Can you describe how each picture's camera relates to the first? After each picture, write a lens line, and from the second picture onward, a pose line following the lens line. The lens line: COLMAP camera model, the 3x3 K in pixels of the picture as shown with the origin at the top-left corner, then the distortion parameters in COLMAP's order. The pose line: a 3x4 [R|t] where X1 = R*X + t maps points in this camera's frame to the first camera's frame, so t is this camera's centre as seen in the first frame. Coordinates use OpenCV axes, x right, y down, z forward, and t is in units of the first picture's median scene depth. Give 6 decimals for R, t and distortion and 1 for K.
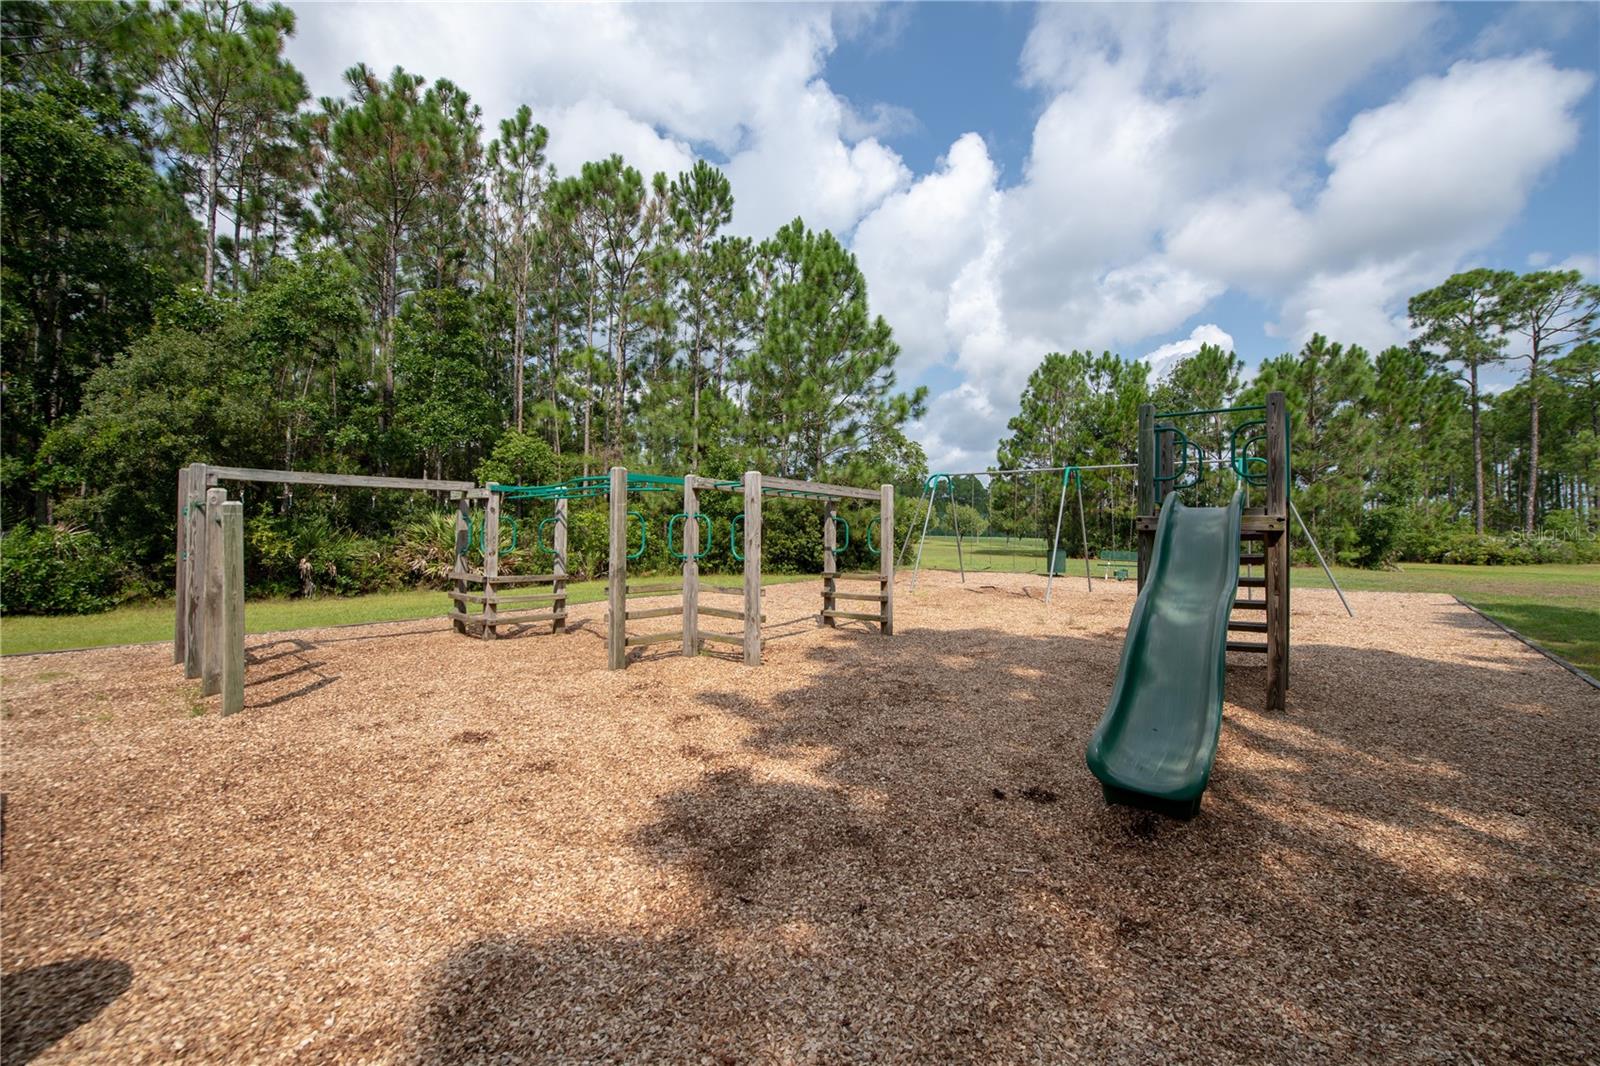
lens RADIAL K [[639.5, 0, 800.0], [0, 639.5, 533.0], [0, 0, 1]] dist [0.000995, -0.002853]
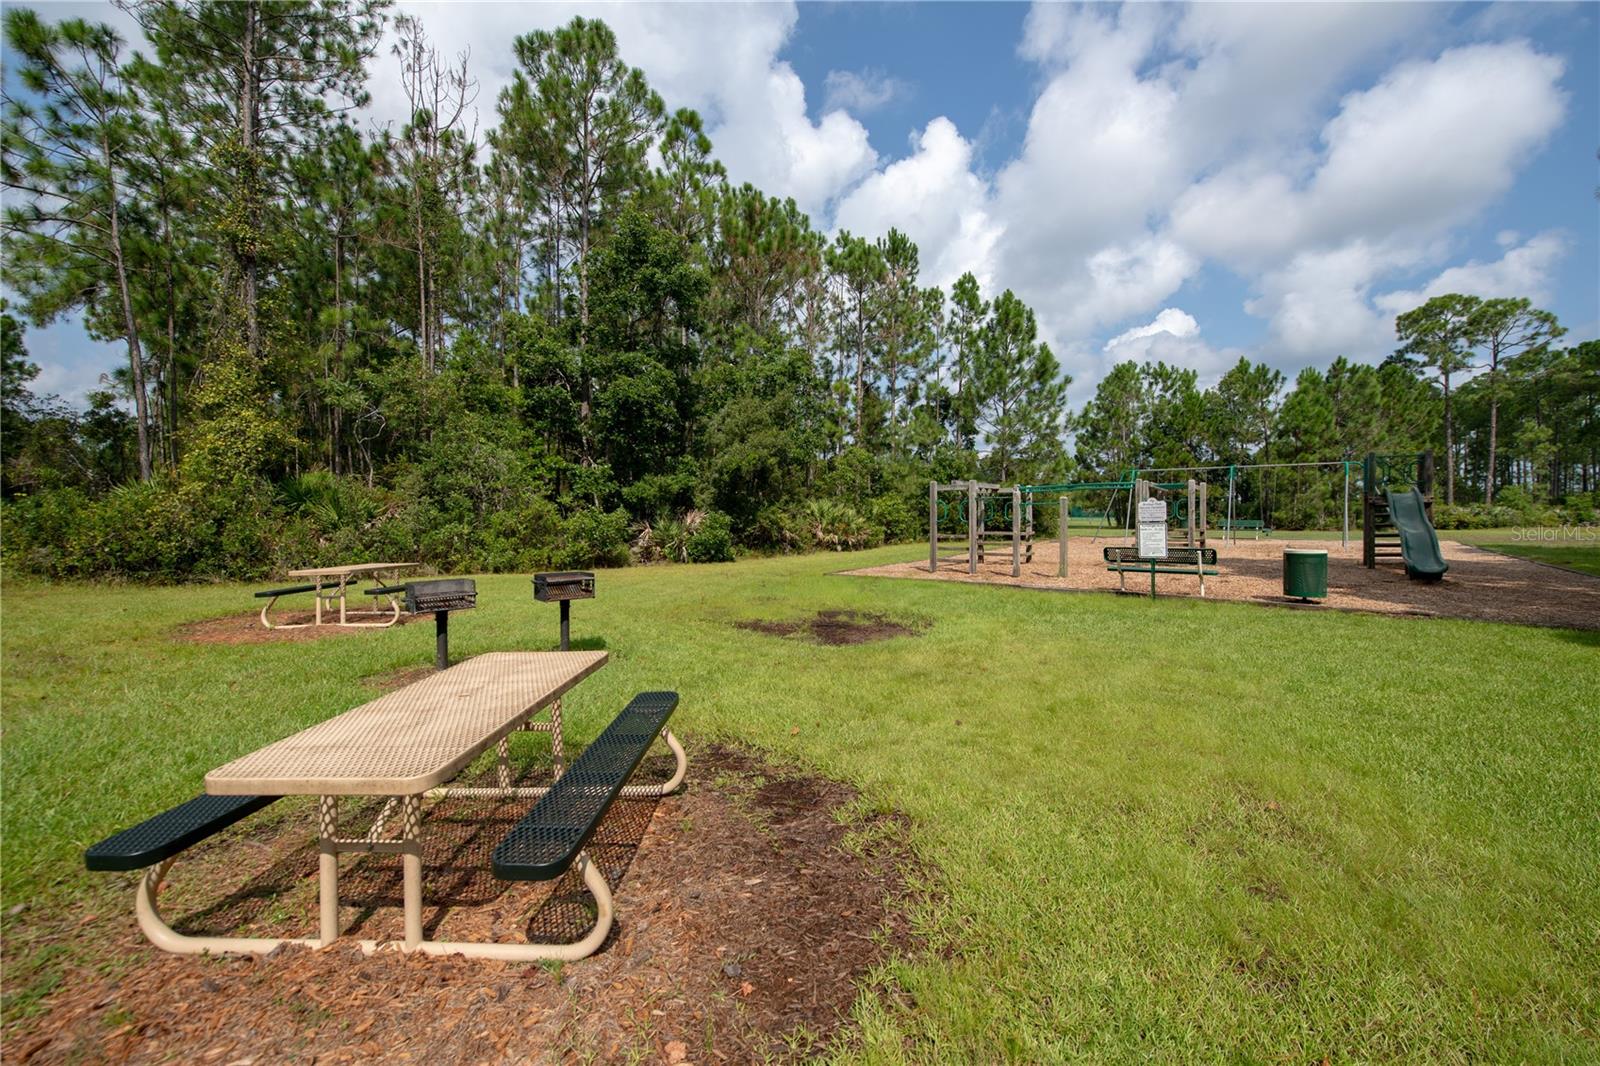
lens RADIAL K [[652.0, 0, 800.0], [0, 652.0, 533.0], [0, 0, 1]] dist [-0.000786, 0.000045]
pose [[0.998629, -0.017658, 0.049268, -0.295779], [0.016416, 0.999540, 0.025501, 0.001898], [-0.049695, -0.024658, 0.998460, -0.234970]]
